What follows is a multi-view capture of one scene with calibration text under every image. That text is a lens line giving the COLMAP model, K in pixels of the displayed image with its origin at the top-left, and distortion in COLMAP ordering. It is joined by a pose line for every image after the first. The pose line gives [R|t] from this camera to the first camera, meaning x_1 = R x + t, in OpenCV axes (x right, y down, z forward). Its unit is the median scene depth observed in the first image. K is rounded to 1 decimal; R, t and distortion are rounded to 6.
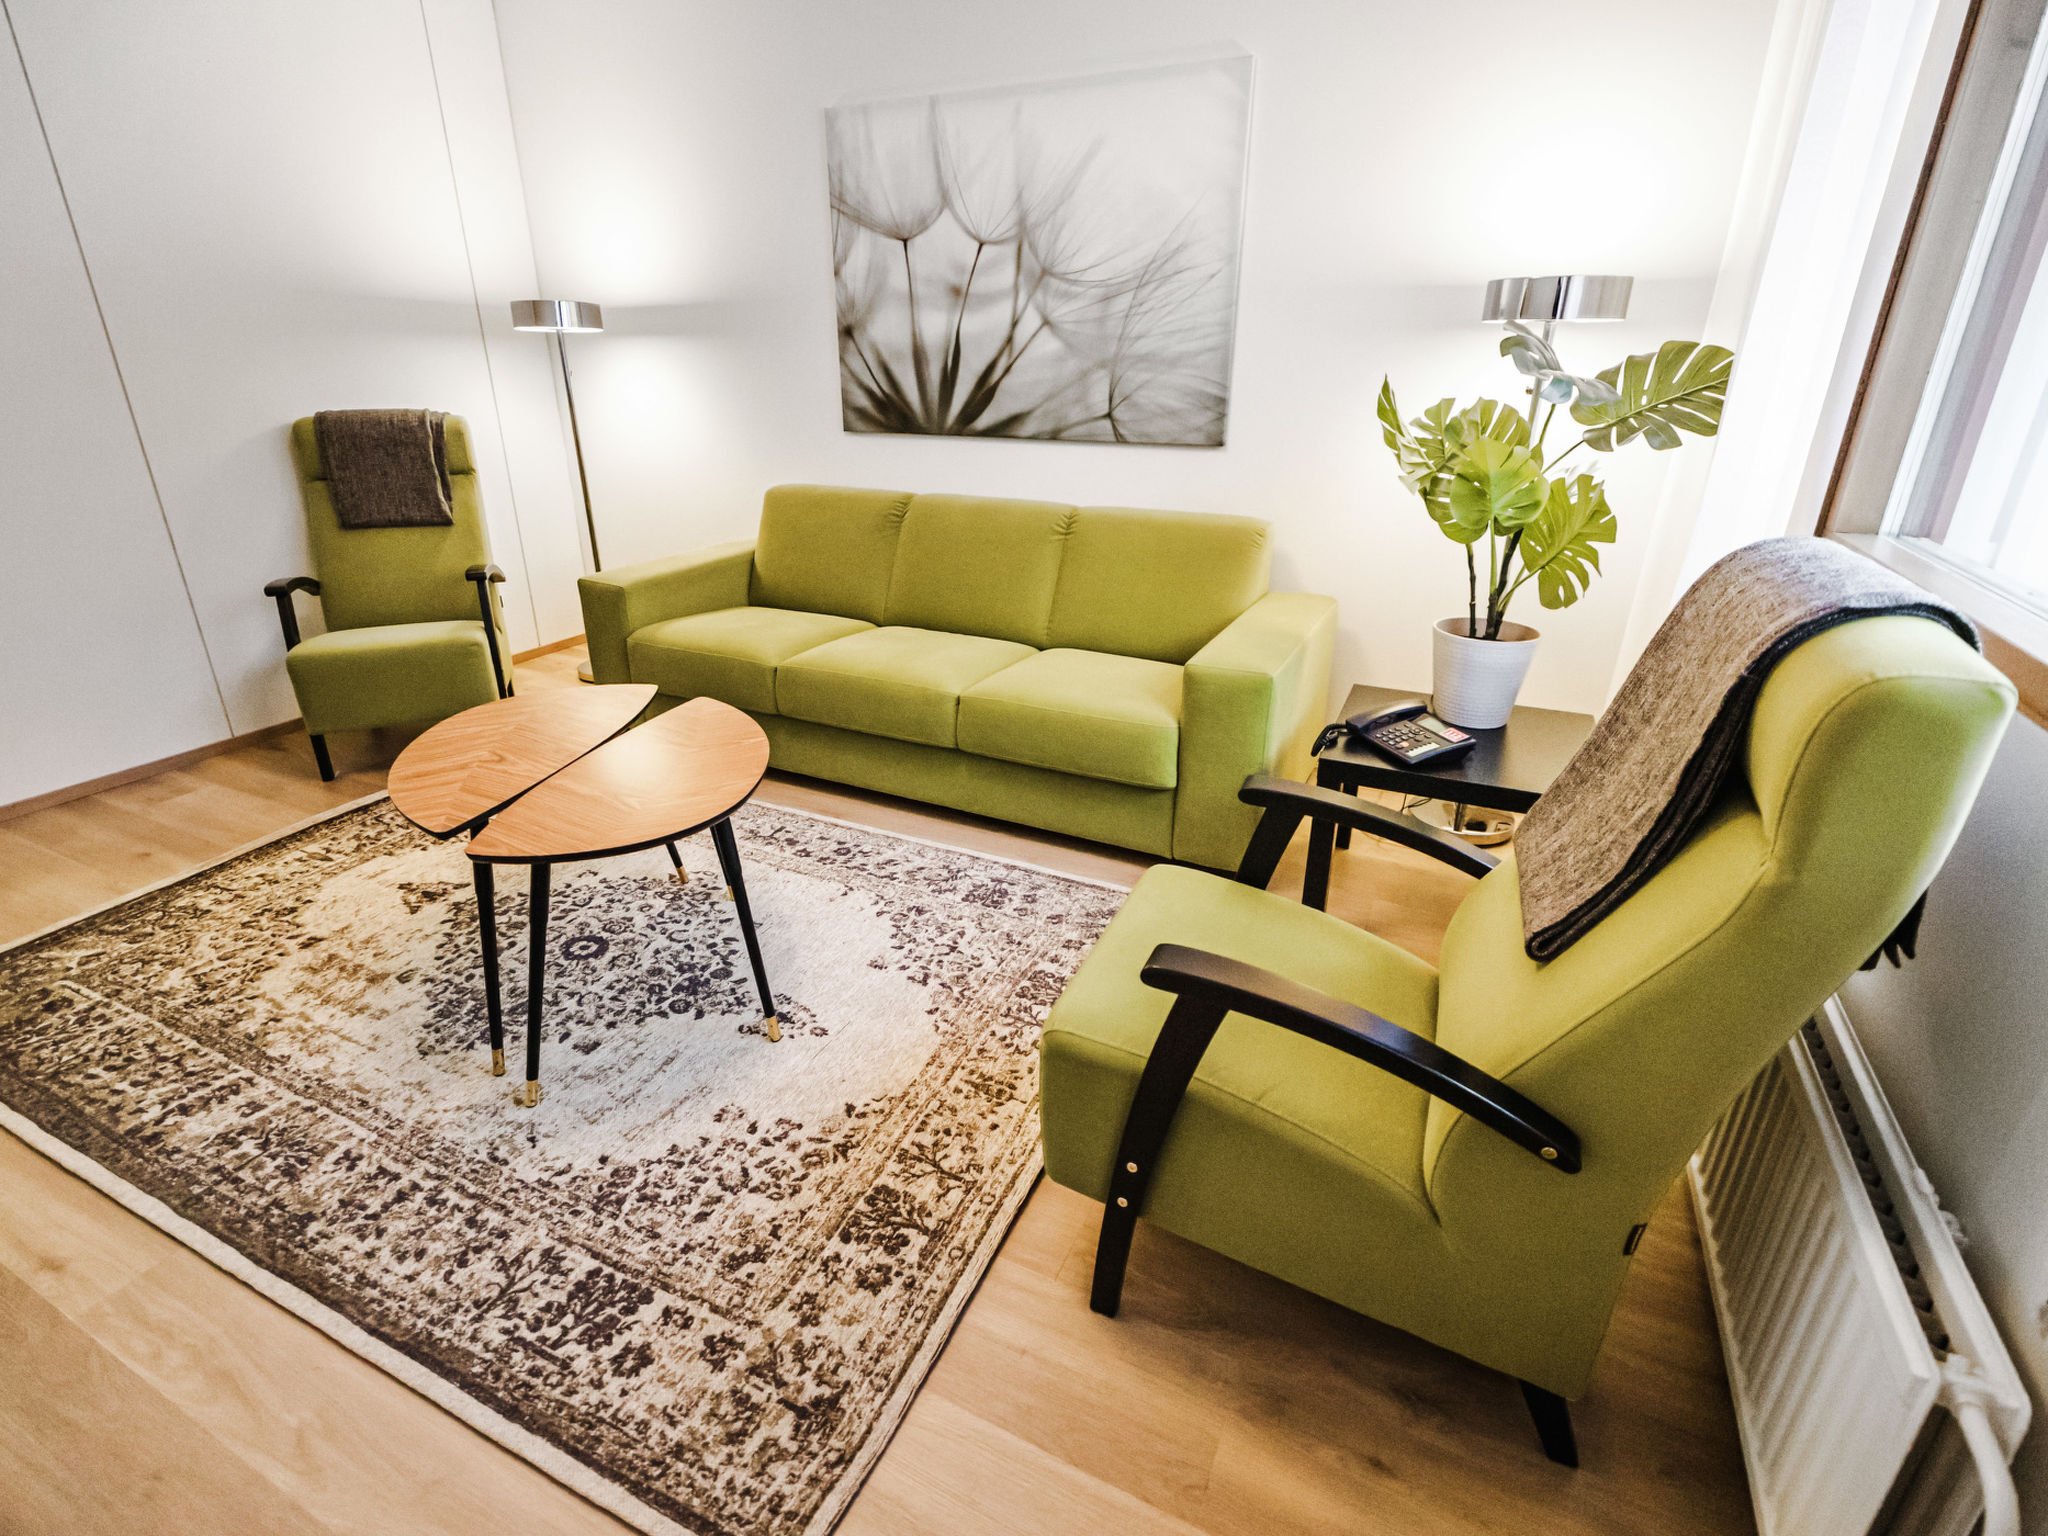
lens RADIAL K [[982.1, 0, 1025.9], [0, 982.1, 739.1], [0, 0, 1]] dist [0.003319, 0.000173]
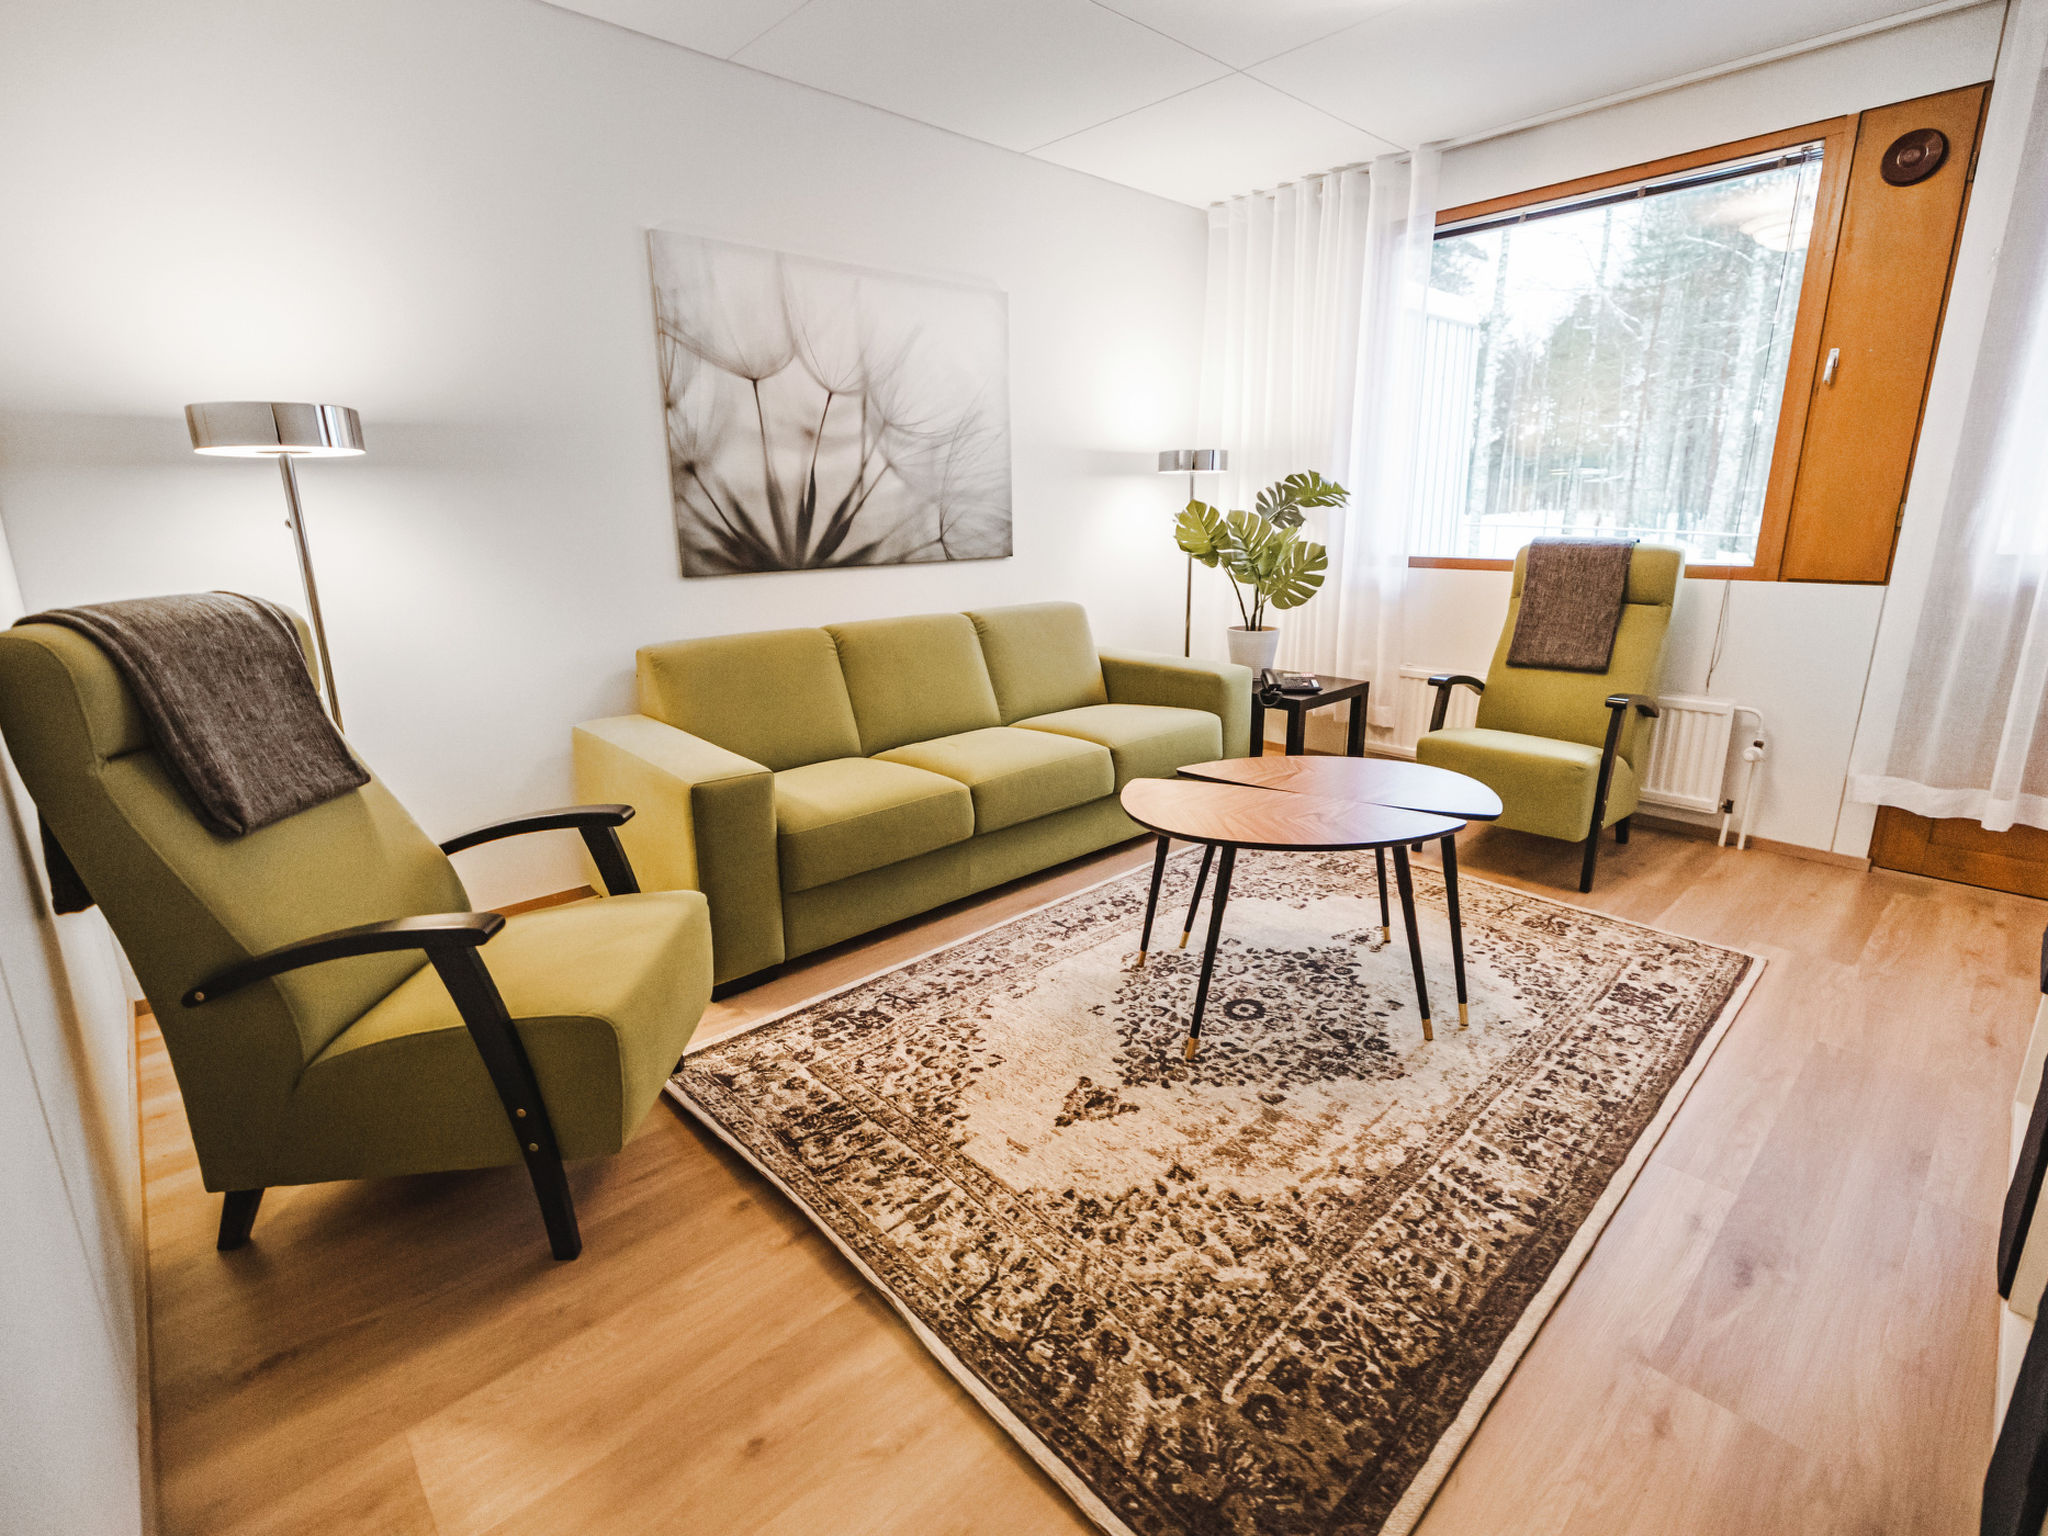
lens RADIAL K [[950.0, 0, 1023.0], [0, 950.0, 746.1], [0, 0, 1]] dist [0.001777, 0.000459]
pose [[0.362873, -0.237058, 0.901181, -1.028228], [0.354696, 0.929438, 0.101668, -0.180803], [-0.861692, 0.282753, 0.421351, 0.504033]]
